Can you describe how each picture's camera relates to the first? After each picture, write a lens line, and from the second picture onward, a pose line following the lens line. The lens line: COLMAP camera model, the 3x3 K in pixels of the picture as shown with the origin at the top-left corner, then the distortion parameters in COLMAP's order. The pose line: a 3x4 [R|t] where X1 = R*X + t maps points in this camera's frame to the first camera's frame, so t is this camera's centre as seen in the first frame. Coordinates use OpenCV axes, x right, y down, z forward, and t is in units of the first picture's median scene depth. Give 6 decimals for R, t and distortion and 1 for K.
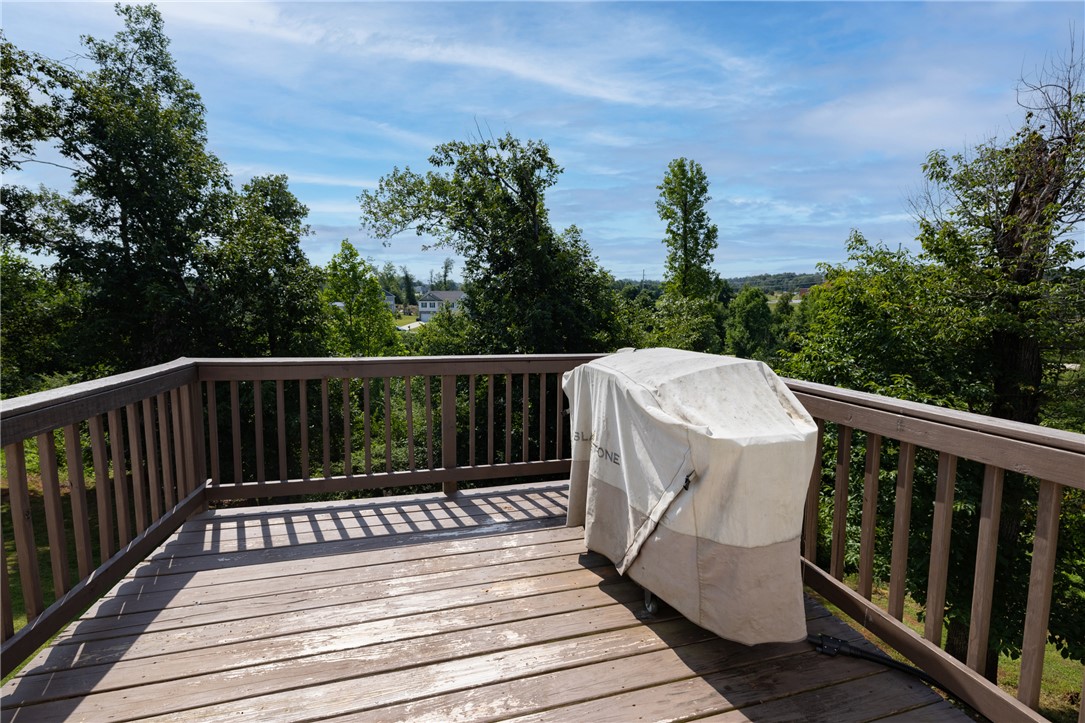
lens RADIAL K [[463.4, 0, 555.1], [0, 463.4, 348.8], [0, 0, 1]] dist [0.000410, 0.000009]
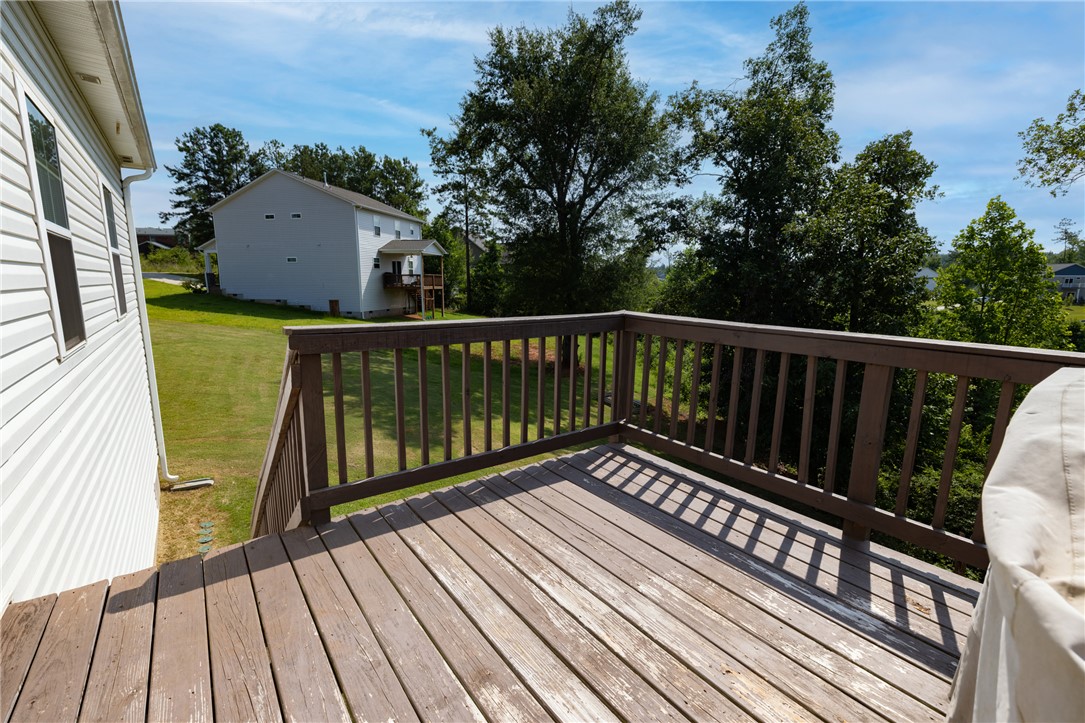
lens RADIAL K [[472.4, 0, 542.5], [0, 472.4, 361.5], [0, 0, 1]] dist [-0.016936, 0.009796]
pose [[0.352983, 0.151137, -0.923342, 0.242831], [-0.095137, 0.987550, 0.125277, 0.017363], [0.930780, 0.043623, 0.362967, 0.373981]]
